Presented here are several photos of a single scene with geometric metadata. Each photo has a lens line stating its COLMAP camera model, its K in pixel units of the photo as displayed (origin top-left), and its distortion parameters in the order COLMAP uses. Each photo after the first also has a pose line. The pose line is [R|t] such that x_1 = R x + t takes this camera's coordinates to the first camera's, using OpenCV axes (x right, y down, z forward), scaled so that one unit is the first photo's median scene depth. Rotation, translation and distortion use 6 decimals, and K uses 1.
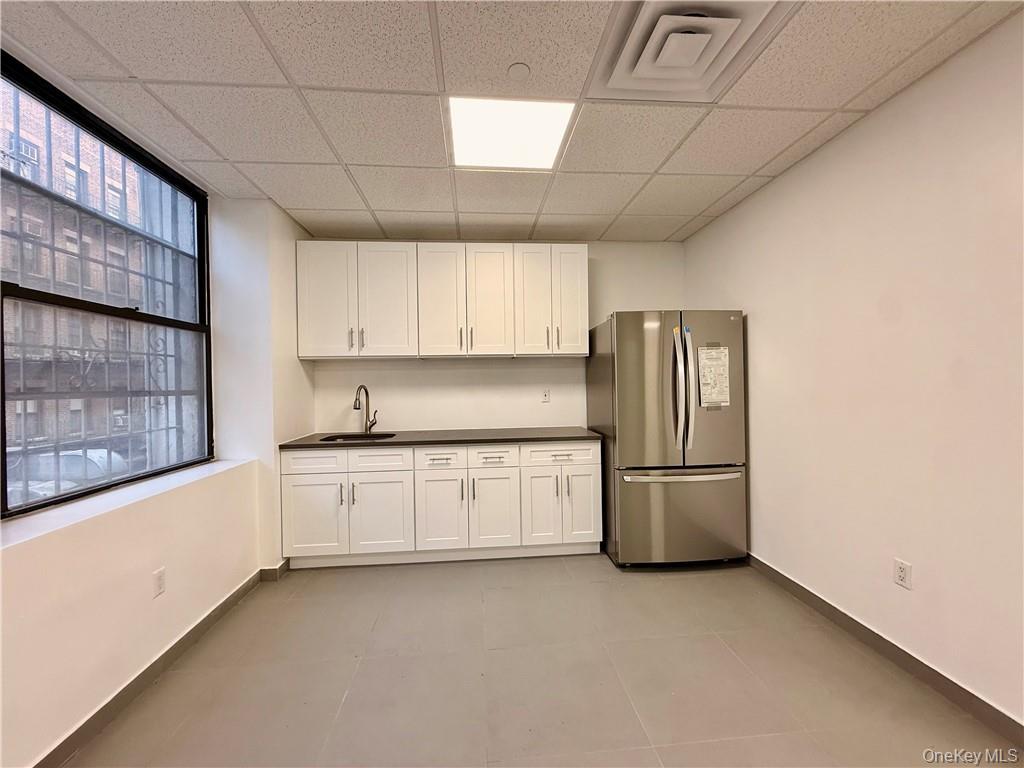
lens RADIAL K [[419.2, 0, 512.0], [0, 419.2, 384.0], [0, 0, 1]] dist [-0.000092, -0.000120]
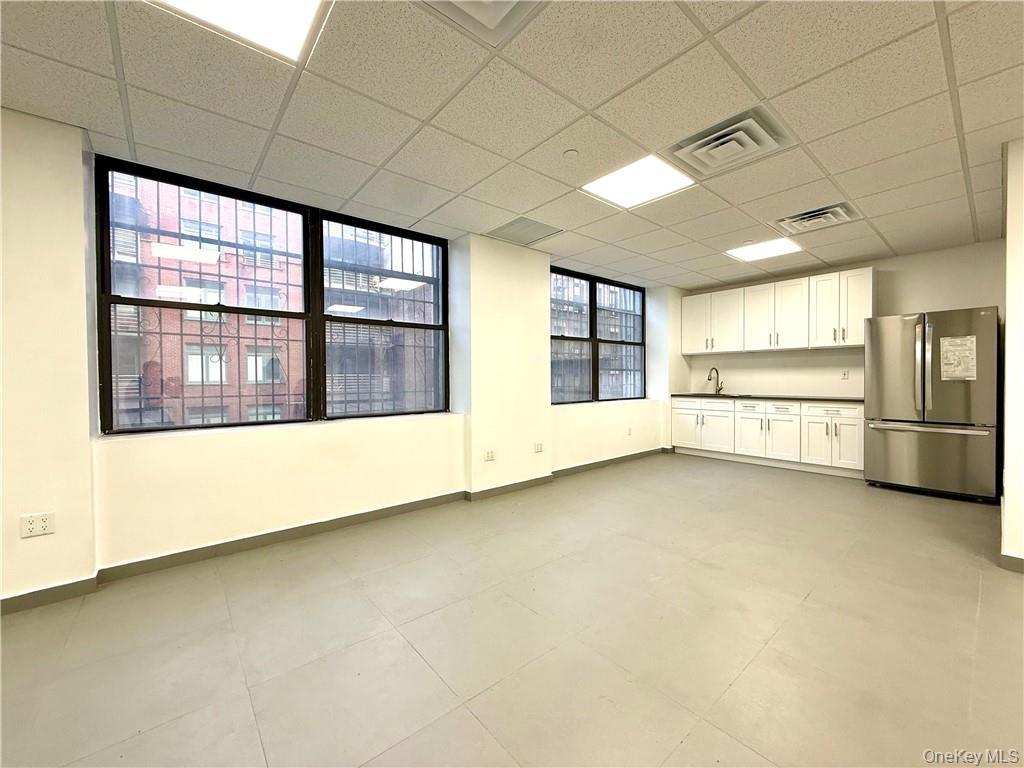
lens RADIAL K [[409.4, 0, 512.0], [0, 409.4, 384.0], [0, 0, 1]] dist [0.000402, -0.000285]
pose [[0.575099, 0.024684, -0.817711, 0.712461], [-0.006177, 0.999647, 0.025832, 0.039000], [0.818060, -0.009805, 0.575049, -0.911339]]
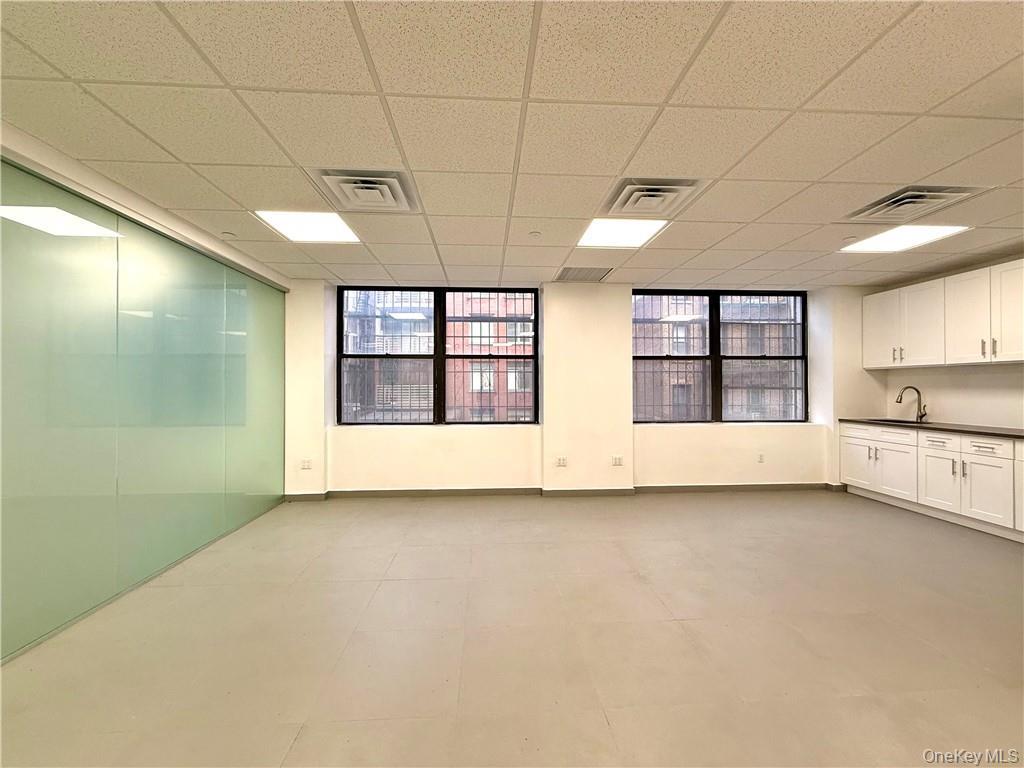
lens RADIAL K [[409.4, 0, 512.0], [0, 409.4, 384.0], [0, 0, 1]] dist [0.000402, -0.000285]
pose [[-0.026842, 0.011184, -0.999577, 1.203643], [-0.003450, 0.999930, 0.011281, -0.018057], [0.999634, 0.003752, -0.026802, -0.349535]]
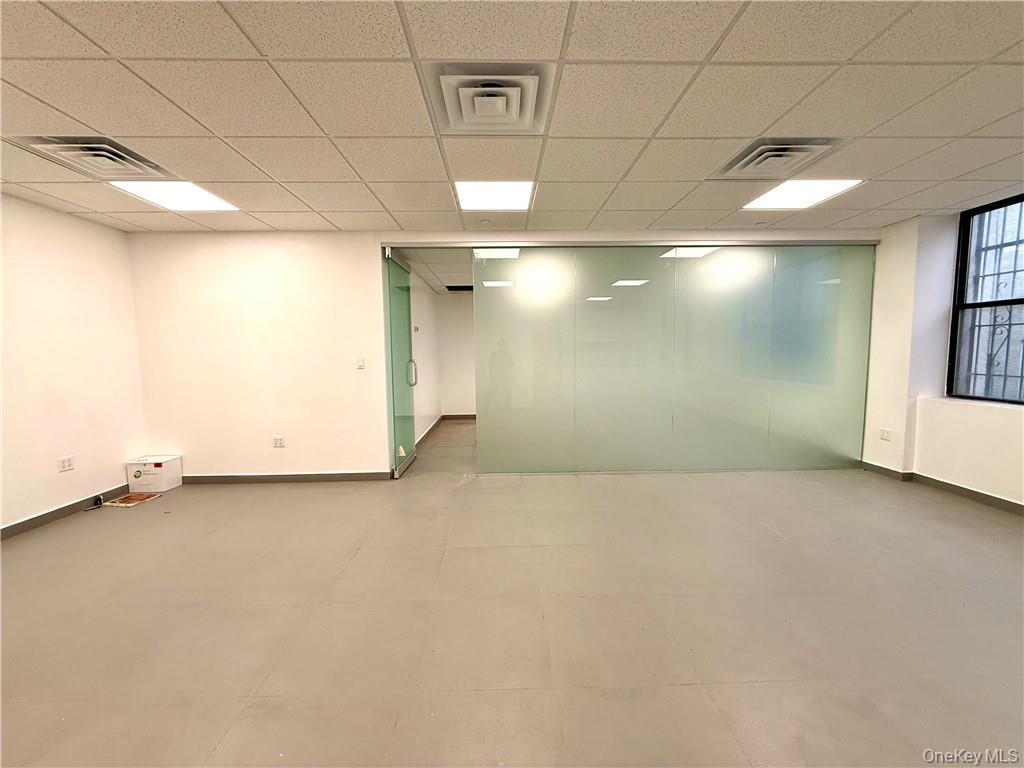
lens RADIAL K [[409.4, 0, 512.0], [0, 409.4, 384.0], [0, 0, 1]] dist [0.000402, -0.000285]
pose [[-0.998030, 0.023852, 0.058035, 0.856797], [0.028921, 0.995689, 0.088135, -0.025851], [-0.055683, 0.089640, -0.994416, 0.279043]]
